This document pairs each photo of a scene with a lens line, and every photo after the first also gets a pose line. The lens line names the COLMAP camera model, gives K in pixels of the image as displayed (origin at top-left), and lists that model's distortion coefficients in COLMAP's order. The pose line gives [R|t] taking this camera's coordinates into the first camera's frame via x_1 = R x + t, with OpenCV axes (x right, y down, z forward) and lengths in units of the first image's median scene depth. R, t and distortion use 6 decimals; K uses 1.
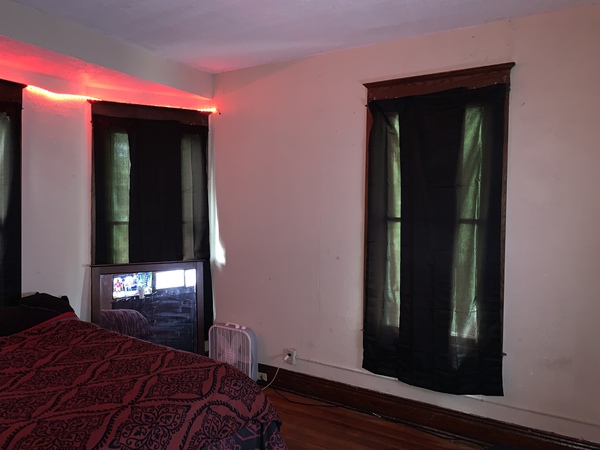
lens RADIAL K [[449.2, 0, 297.9], [0, 449.2, 220.4], [0, 0, 1]] dist [0.047811, -0.060650]
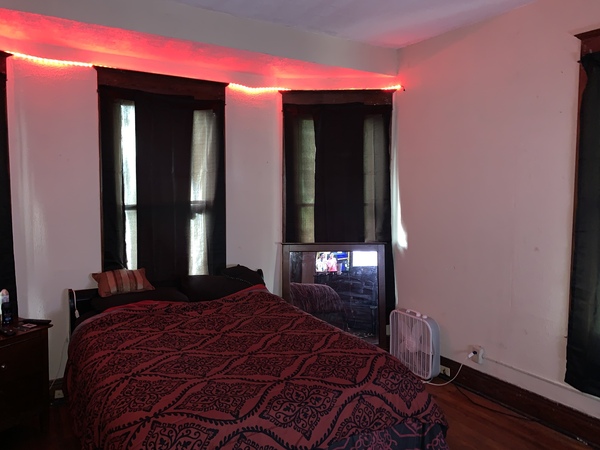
lens RADIAL K [[449.2, 0, 297.9], [0, 449.2, 220.4], [0, 0, 1]] dist [0.047811, -0.060650]
pose [[0.897793, 0.023314, -0.439801, 0.058197], [-0.002988, 0.998897, 0.046854, -0.007949], [0.440408, -0.040751, 0.896872, 0.042861]]
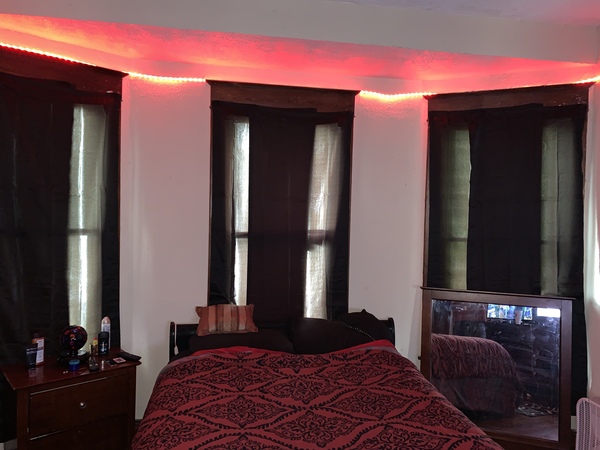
lens RADIAL K [[459.2, 0, 300.0], [0, 459.2, 225.0], [0, 0, 1]] dist [0.044783, -0.068666]
pose [[0.672055, 0.025650, -0.740057, 0.036618], [-0.032013, 0.999472, 0.005570, -0.017432], [0.739809, 0.019948, 0.672521, 0.241260]]
